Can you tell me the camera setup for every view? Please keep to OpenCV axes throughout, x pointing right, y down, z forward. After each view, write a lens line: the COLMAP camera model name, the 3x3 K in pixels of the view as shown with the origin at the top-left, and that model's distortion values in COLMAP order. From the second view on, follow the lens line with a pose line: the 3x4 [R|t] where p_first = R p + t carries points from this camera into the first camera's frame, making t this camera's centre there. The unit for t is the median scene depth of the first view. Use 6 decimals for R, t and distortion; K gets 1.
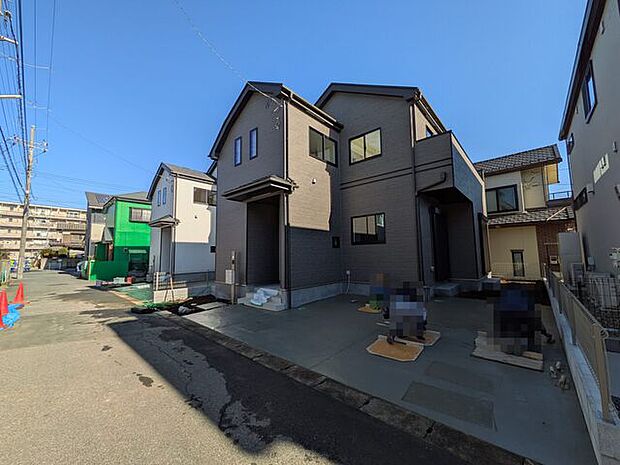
lens RADIAL K [[245.8, 0, 309.6], [0, 245.8, 232.7], [0, 0, 1]] dist [0.000029, -0.000370]
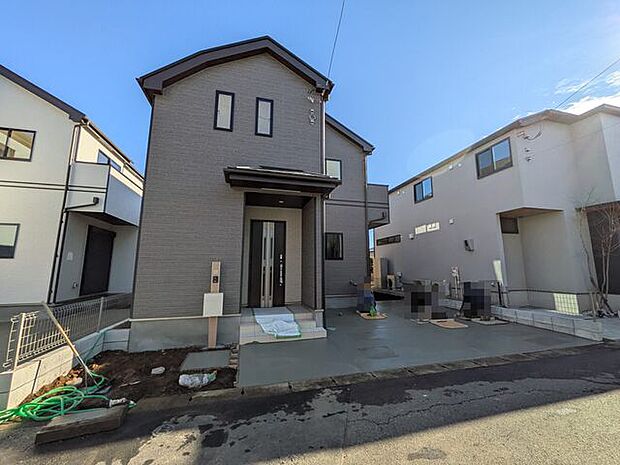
lens RADIAL K [[245.8, 0, 312.1], [0, 245.8, 233.5], [0, 0, 1]] dist [0.000029, -0.000370]
pose [[0.544385, 0.131834, 0.828411, -0.862078], [-0.077946, 0.991250, -0.106527, 0.064103], [-0.835206, -0.006580, 0.549897, 0.564169]]
